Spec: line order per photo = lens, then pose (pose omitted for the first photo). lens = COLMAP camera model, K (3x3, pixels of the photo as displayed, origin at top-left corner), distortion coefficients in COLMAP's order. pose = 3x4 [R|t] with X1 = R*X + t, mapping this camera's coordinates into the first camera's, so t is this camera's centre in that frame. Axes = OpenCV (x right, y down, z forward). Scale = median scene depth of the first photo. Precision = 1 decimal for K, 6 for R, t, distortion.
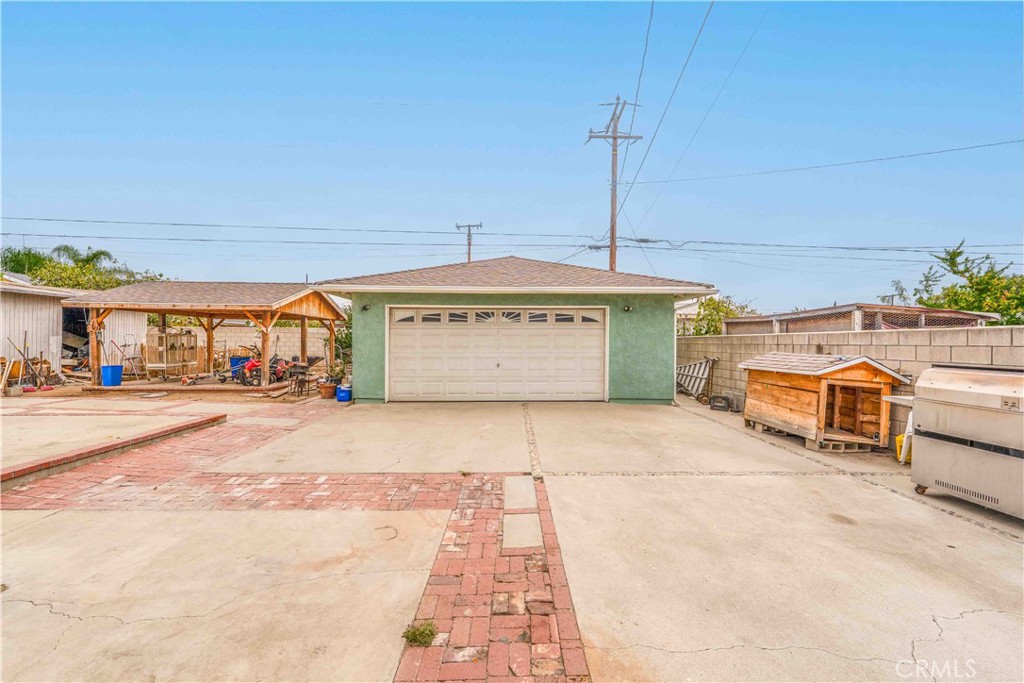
lens RADIAL K [[417.0, 0, 512.4], [0, 417.0, 344.5], [0, 0, 1]] dist [0.002059, -0.001176]
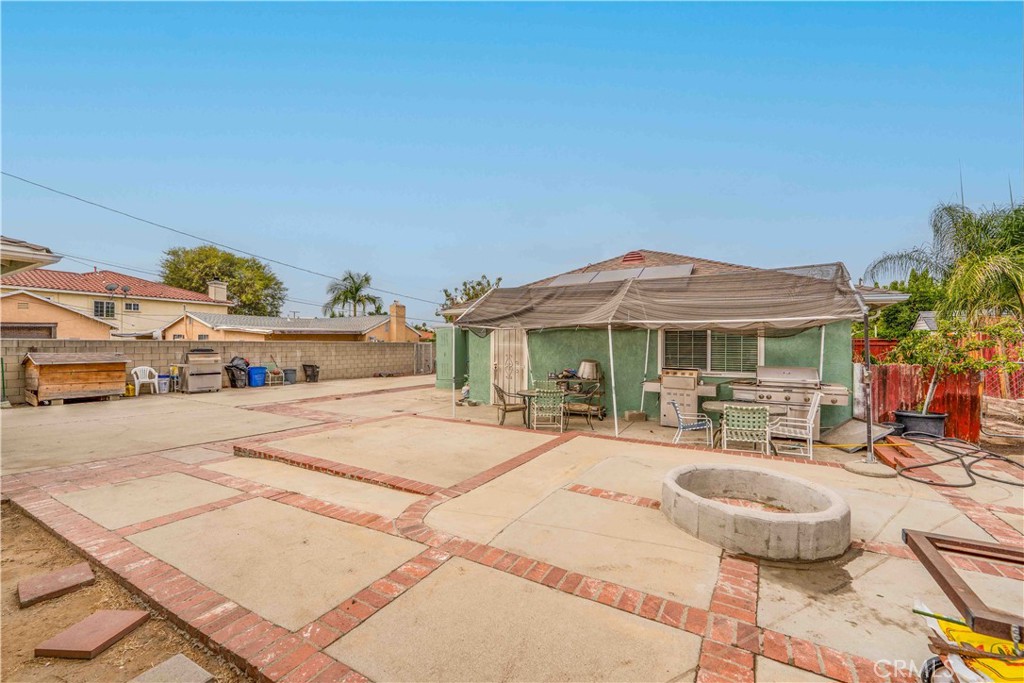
lens RADIAL K [[417.0, 0, 513.2], [0, 417.0, 343.1], [0, 0, 1]] dist [0.002059, -0.001176]
pose [[-0.859936, -0.012552, 0.510248, -1.083683], [-0.010302, 0.999921, 0.007236, -0.030239], [-0.510298, 0.000966, -0.859997, 0.988643]]
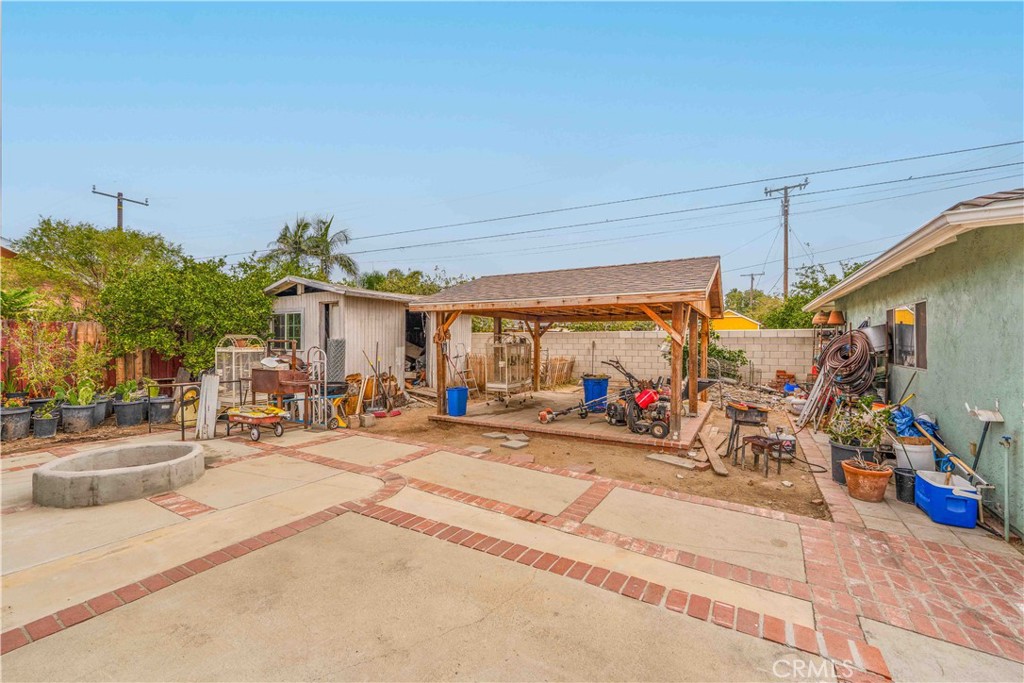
lens RADIAL K [[417.0, 0, 508.4], [0, 417.0, 340.7], [0, 0, 1]] dist [0.002059, -0.001176]
pose [[0.853104, -0.006553, -0.521700, -0.494650], [0.001609, 0.999949, -0.009928, -0.026579], [0.521739, 0.007630, 0.853071, 0.413853]]
